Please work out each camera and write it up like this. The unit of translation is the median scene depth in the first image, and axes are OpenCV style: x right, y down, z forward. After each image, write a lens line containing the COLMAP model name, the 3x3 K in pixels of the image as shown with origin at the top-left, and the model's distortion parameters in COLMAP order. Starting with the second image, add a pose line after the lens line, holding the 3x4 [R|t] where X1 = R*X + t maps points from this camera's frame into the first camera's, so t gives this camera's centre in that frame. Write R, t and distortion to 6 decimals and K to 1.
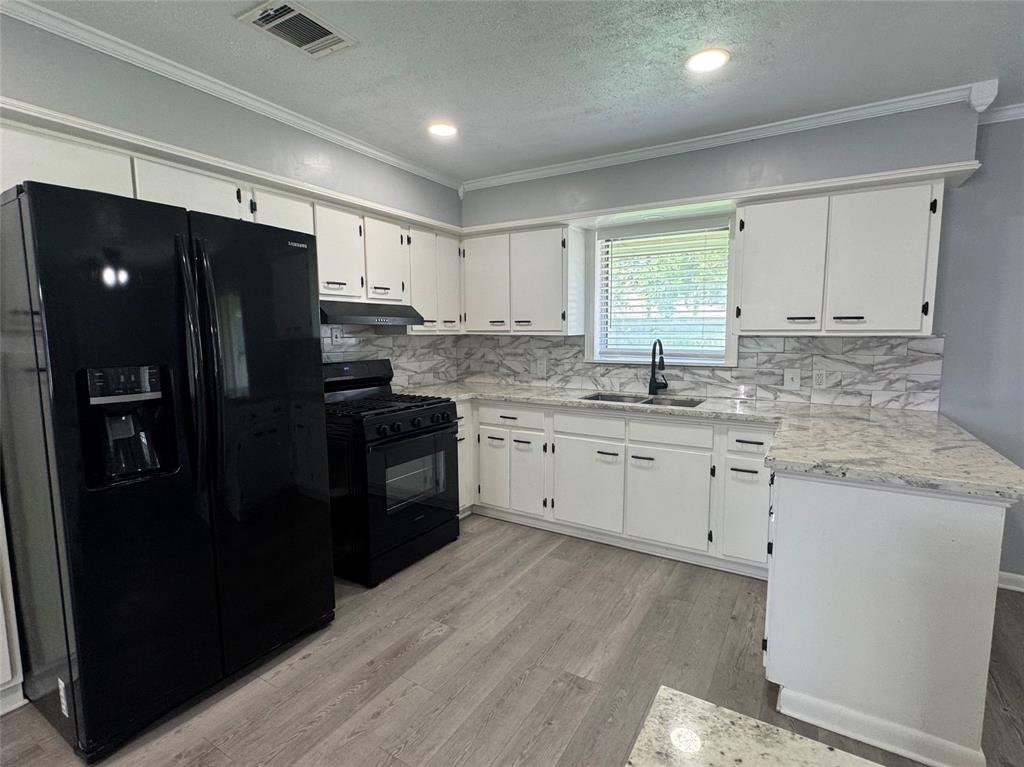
lens RADIAL K [[492.7, 0, 515.4], [0, 492.7, 383.0], [0, 0, 1]] dist [0.004128, -0.000049]
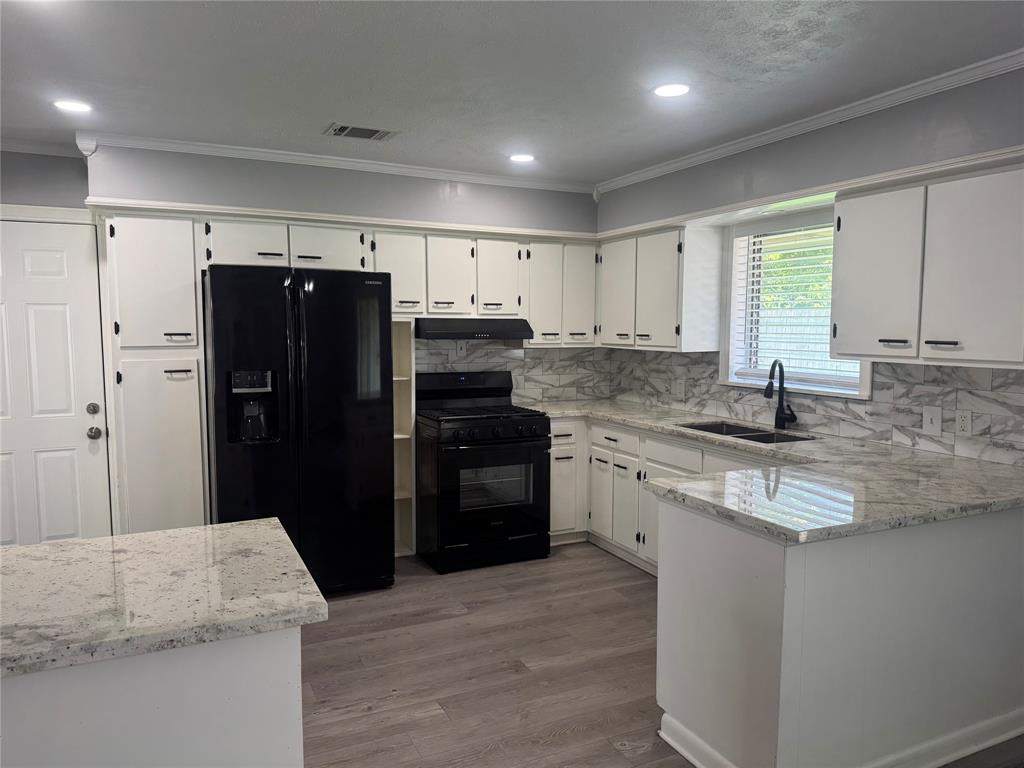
lens RADIAL K [[718.3, 0, 510.5], [0, 718.3, 389.1], [0, 0, 1]] dist [0.070521, -0.009540]
pose [[0.832984, 0.054645, -0.550593, 0.600136], [-0.063824, 0.997958, 0.002485, -0.016302], [0.549604, 0.033071, 0.834770, -0.249361]]
